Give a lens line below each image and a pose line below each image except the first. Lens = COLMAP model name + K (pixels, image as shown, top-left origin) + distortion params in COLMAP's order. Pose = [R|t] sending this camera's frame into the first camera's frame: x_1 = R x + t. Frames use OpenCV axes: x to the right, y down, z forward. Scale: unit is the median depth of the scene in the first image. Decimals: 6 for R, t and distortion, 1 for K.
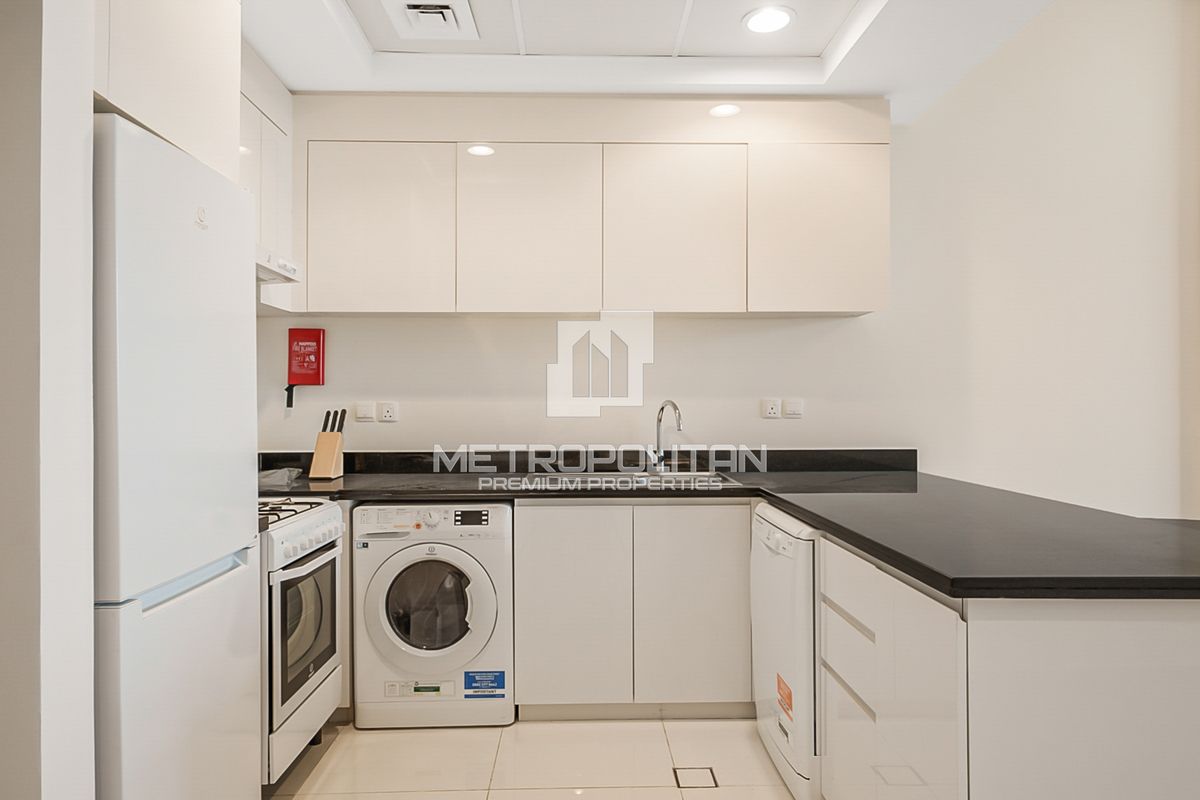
lens RADIAL K [[762.9, 0, 608.6], [0, 762.9, 396.0], [0, 0, 1]] dist [0.001363, 0.000558]
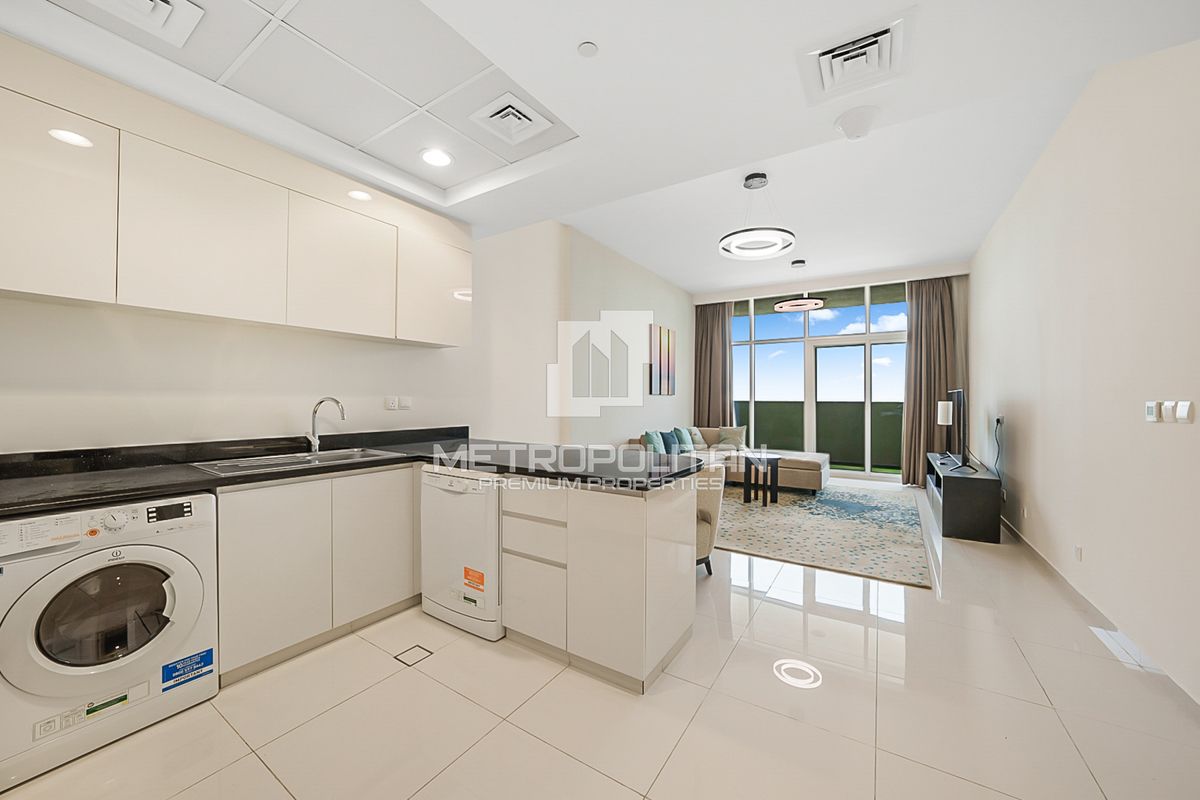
lens RADIAL K [[440.6, 0, 602.2], [0, 440.6, 398.0], [0, 0, 1]] dist [-0.010126, 0.002020]
pose [[0.571514, 0.007556, 0.820558, -0.349210], [-0.011137, 0.999937, -0.001451, 0.002204], [-0.820517, -0.008310, 0.571562, 0.208459]]
